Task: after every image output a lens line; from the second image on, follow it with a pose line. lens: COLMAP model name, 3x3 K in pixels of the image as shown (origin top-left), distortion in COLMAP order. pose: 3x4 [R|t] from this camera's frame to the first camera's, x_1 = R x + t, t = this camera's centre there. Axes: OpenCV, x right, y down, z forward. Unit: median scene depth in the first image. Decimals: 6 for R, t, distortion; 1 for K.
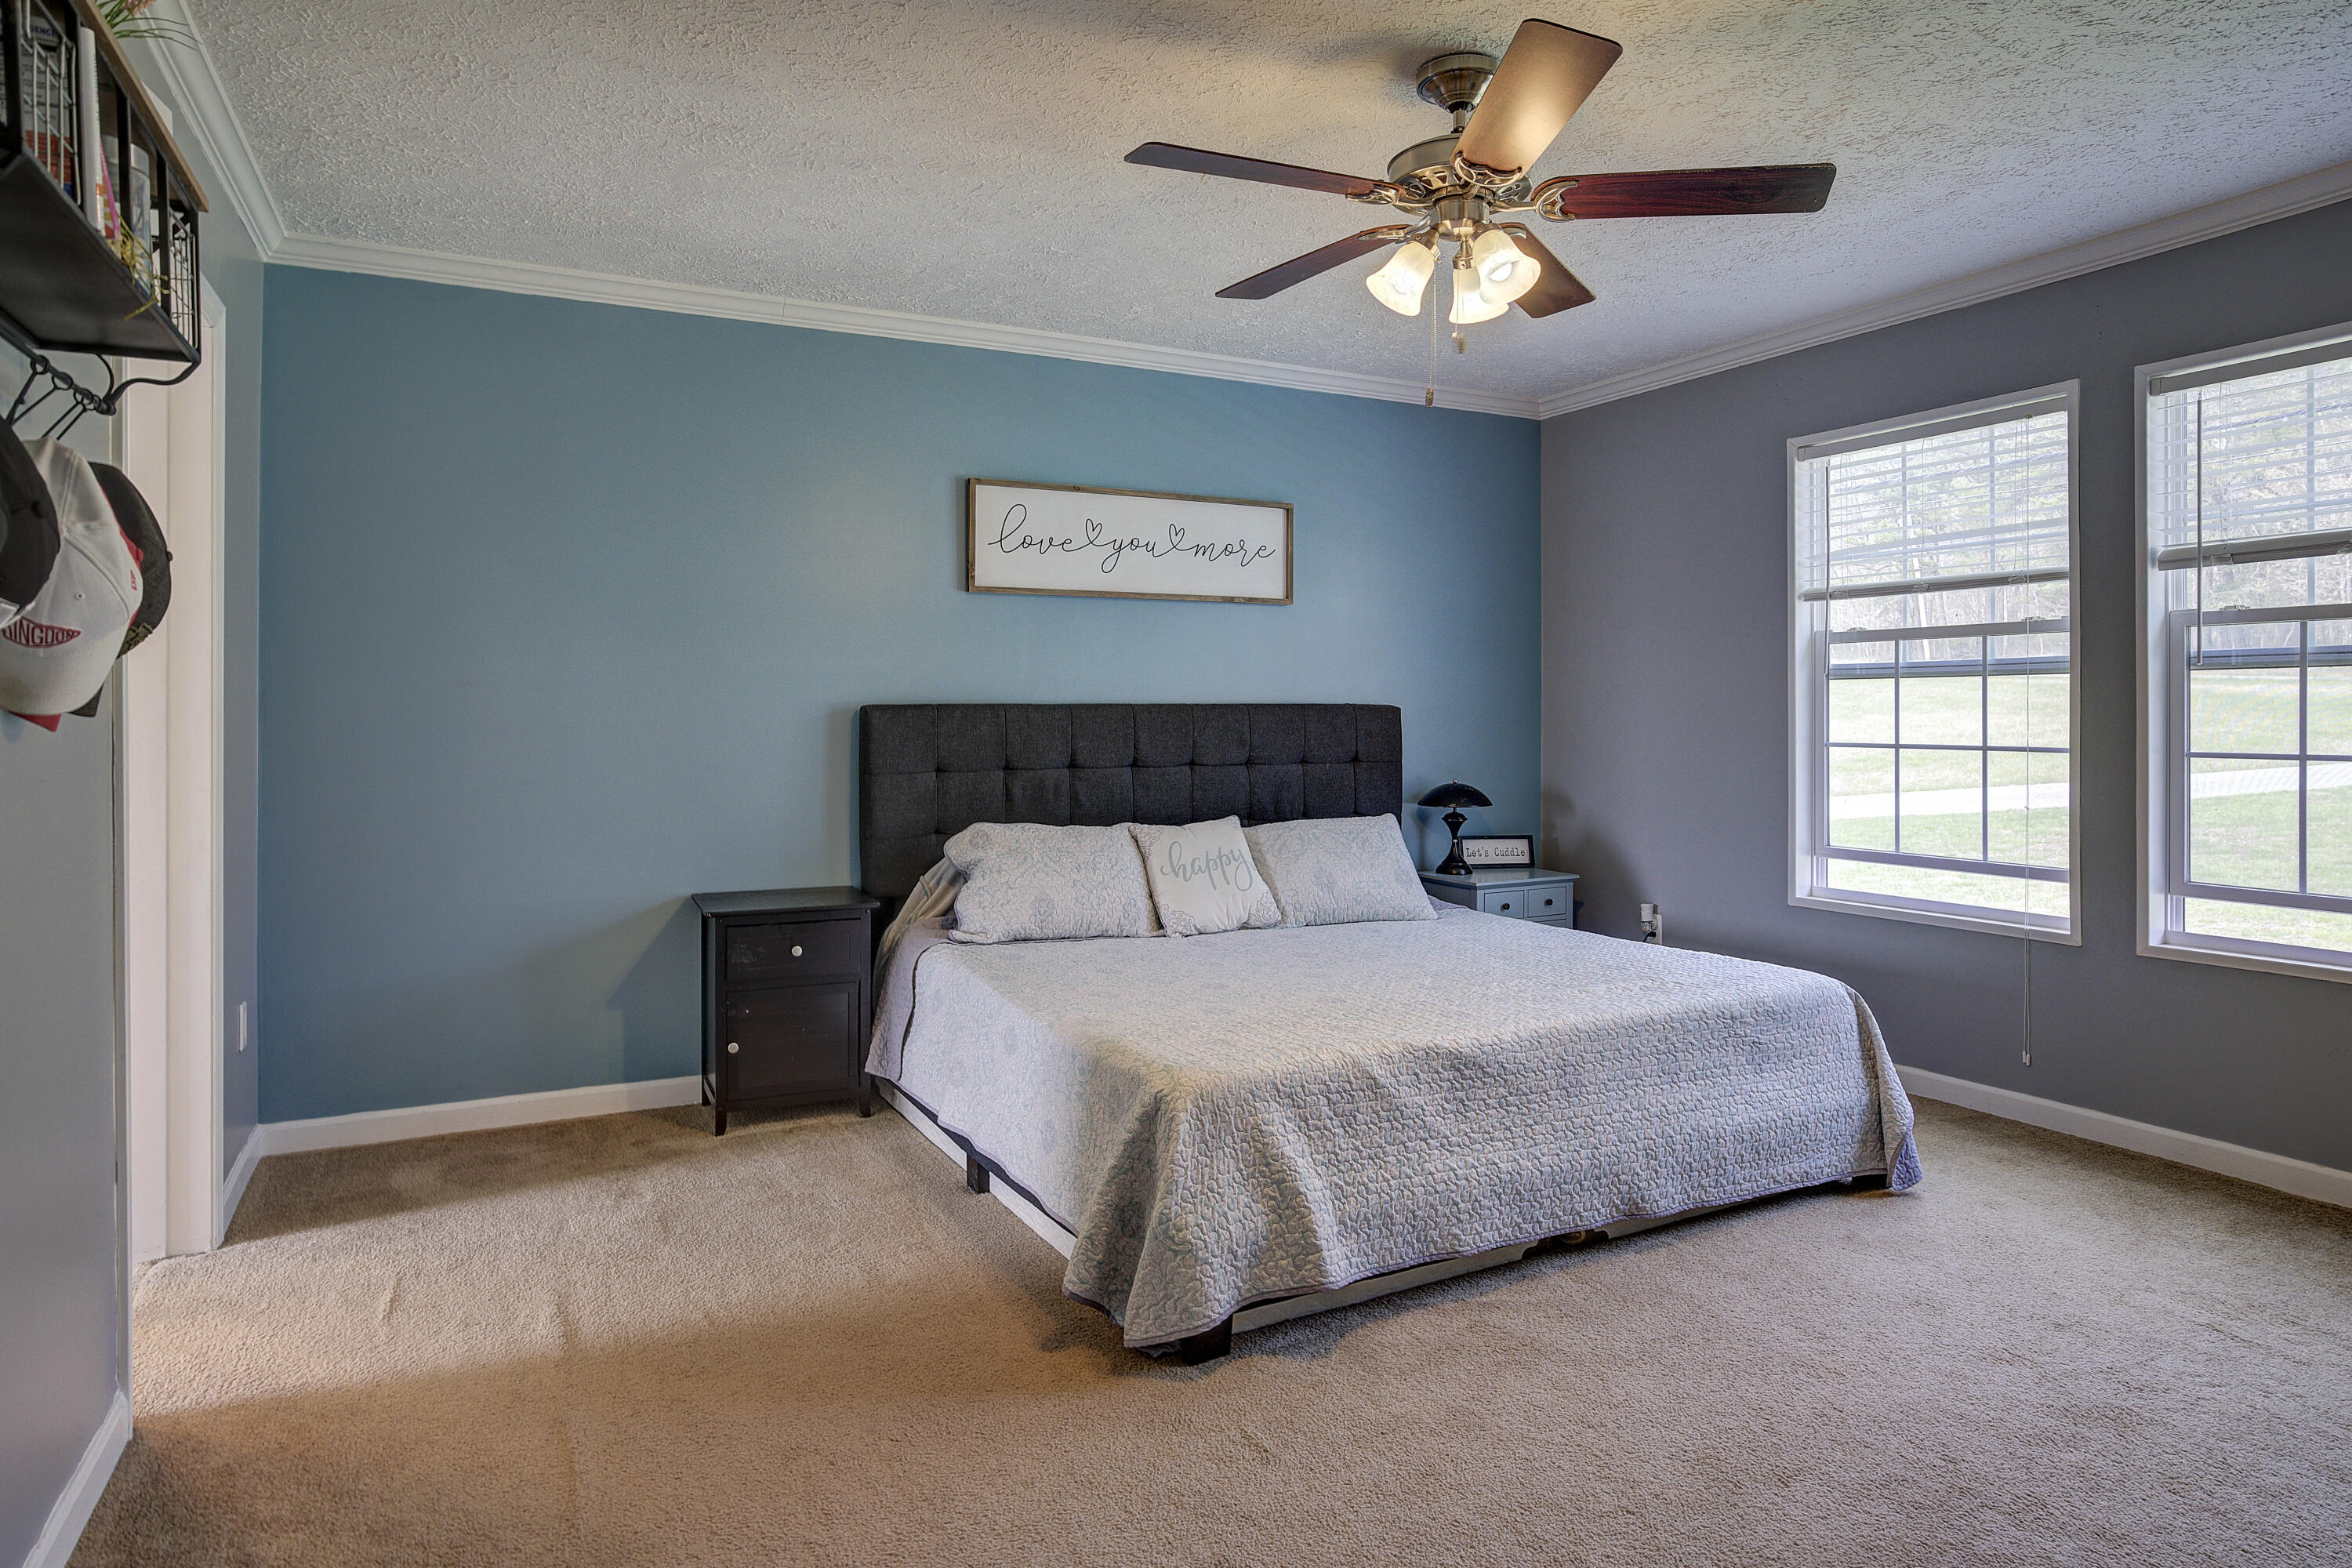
lens RADIAL K [[1353.6, 0, 1145.1], [0, 1353.6, 717.5], [0, 0, 1]] dist [-0.030192, 0.025583]
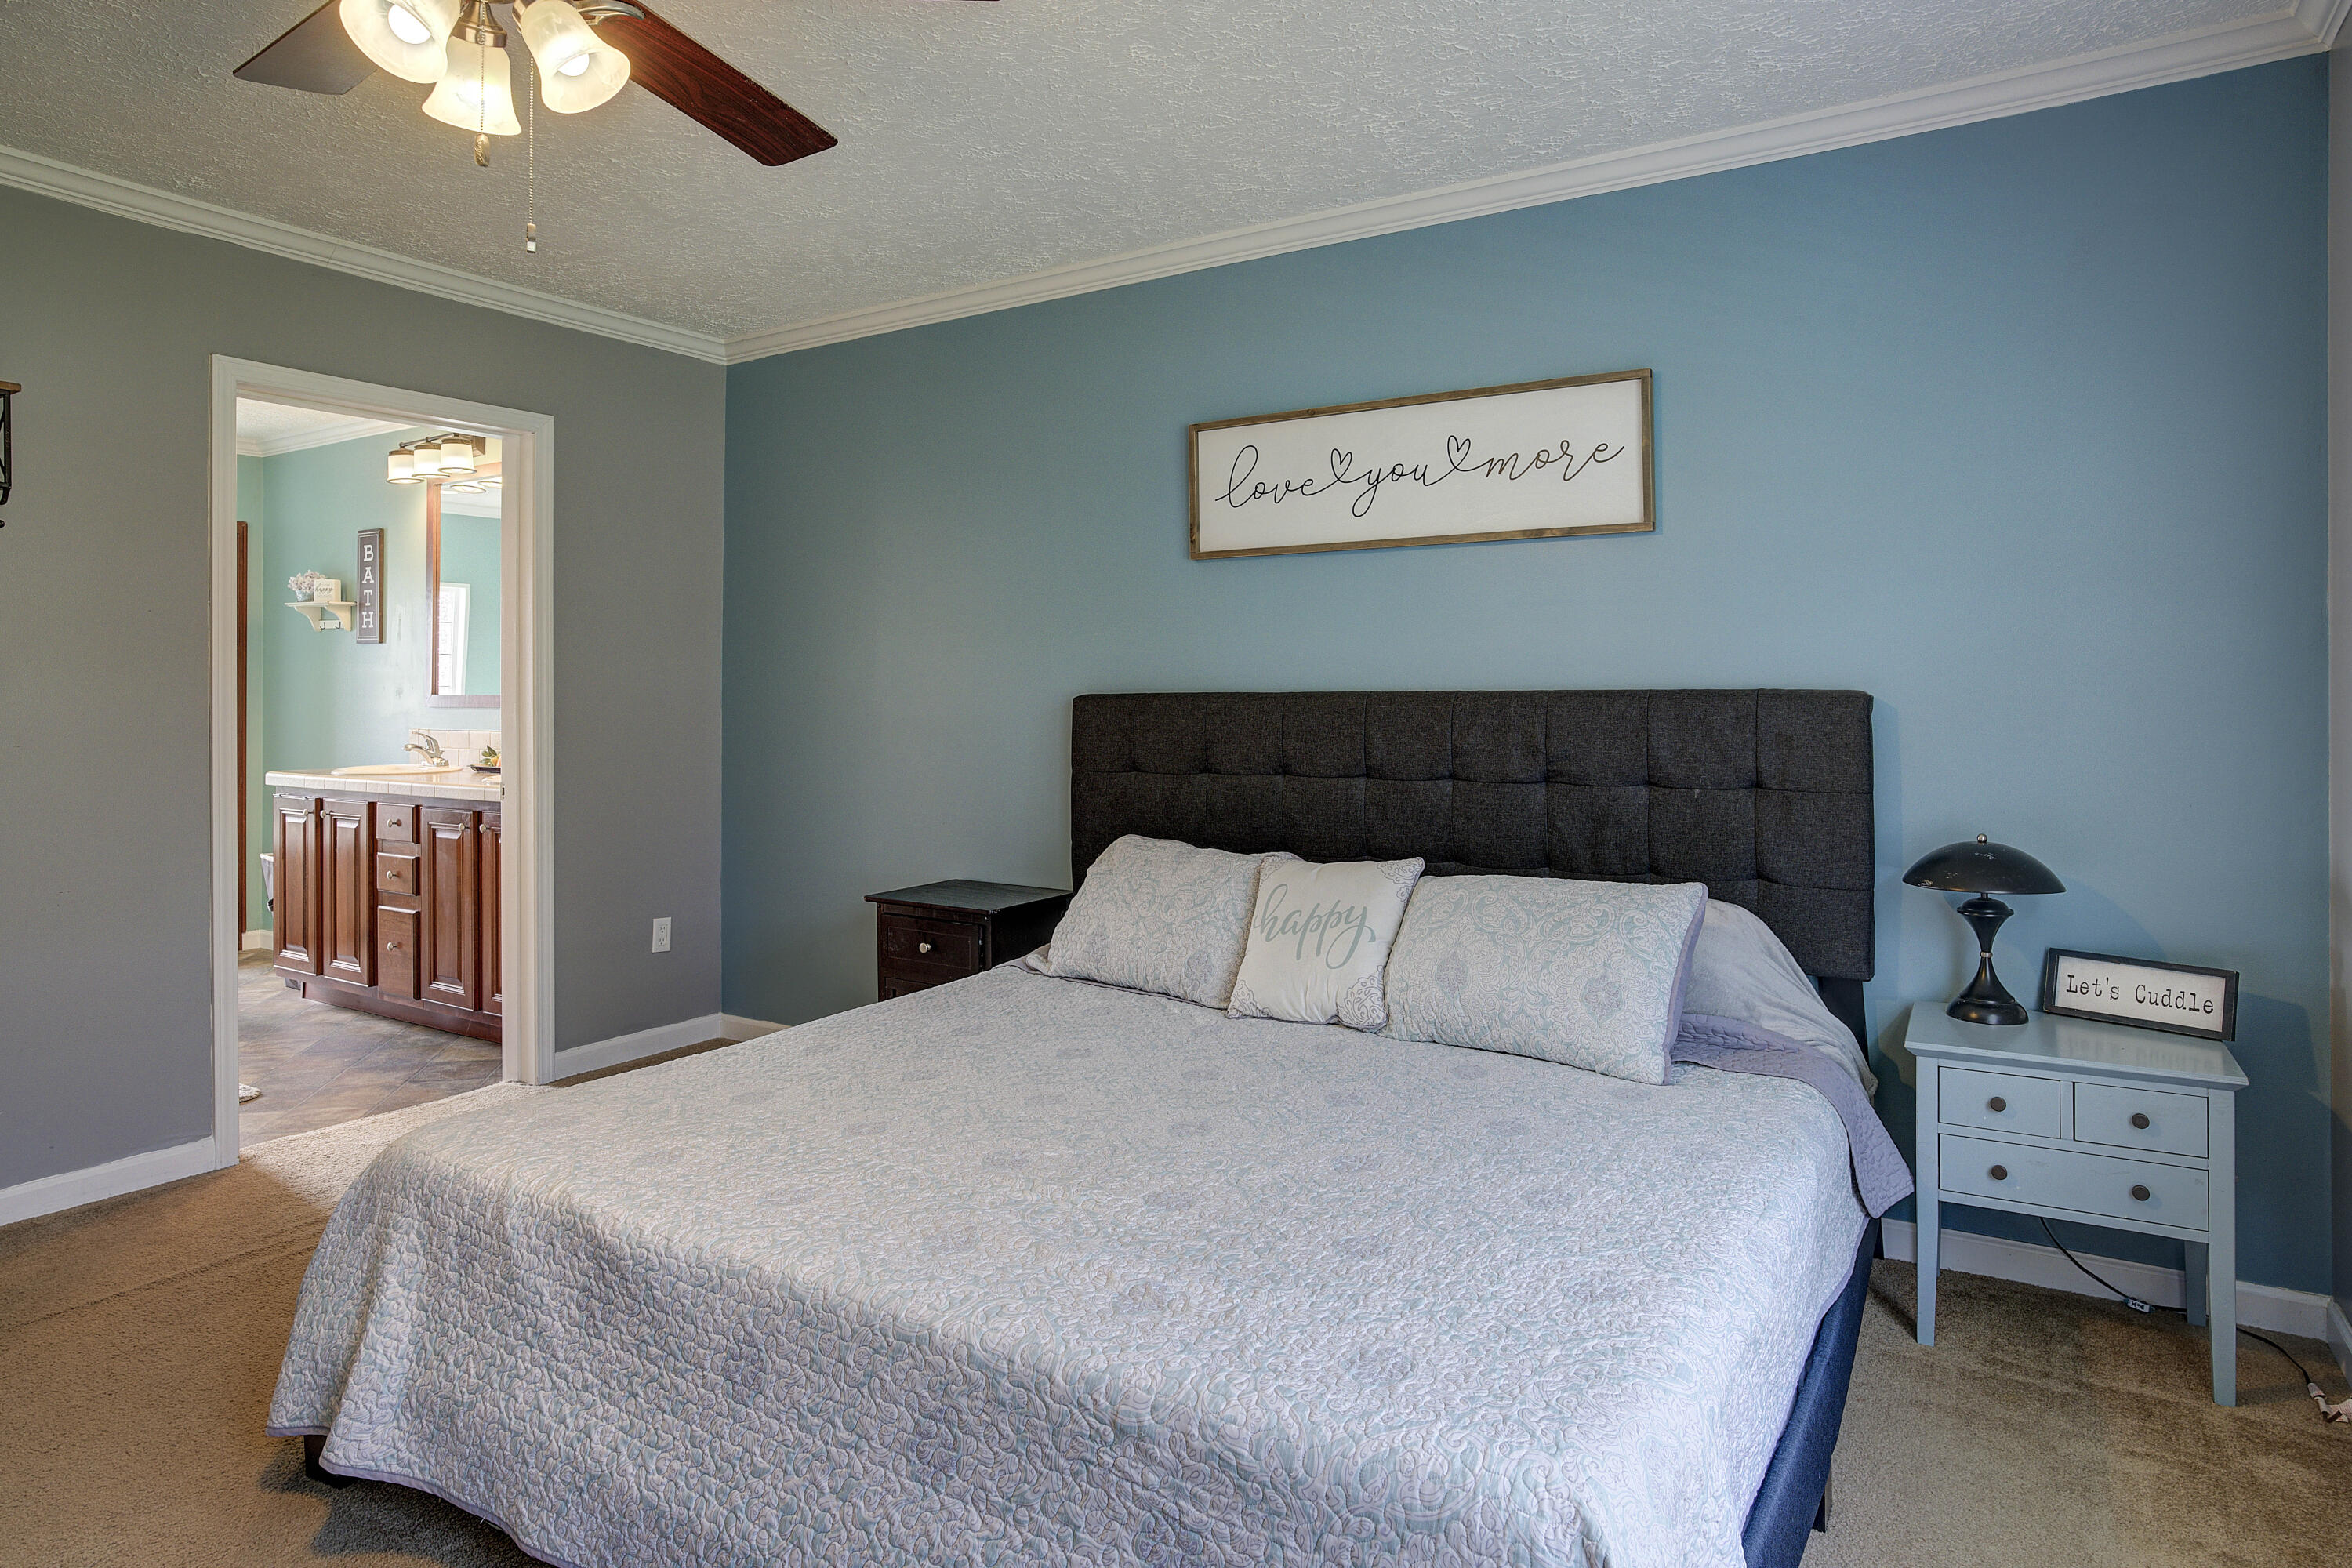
lens RADIAL K [[1353.6, 0, 1250.8], [0, 1353.6, 672.5], [0, 0, 1]] dist [-0.030192, 0.025583]
pose [[0.541318, -0.012659, -0.840722, 0.564112], [0.001420, 0.999899, -0.014142, -0.010033], [0.840817, 0.006461, 0.541282, 0.541584]]
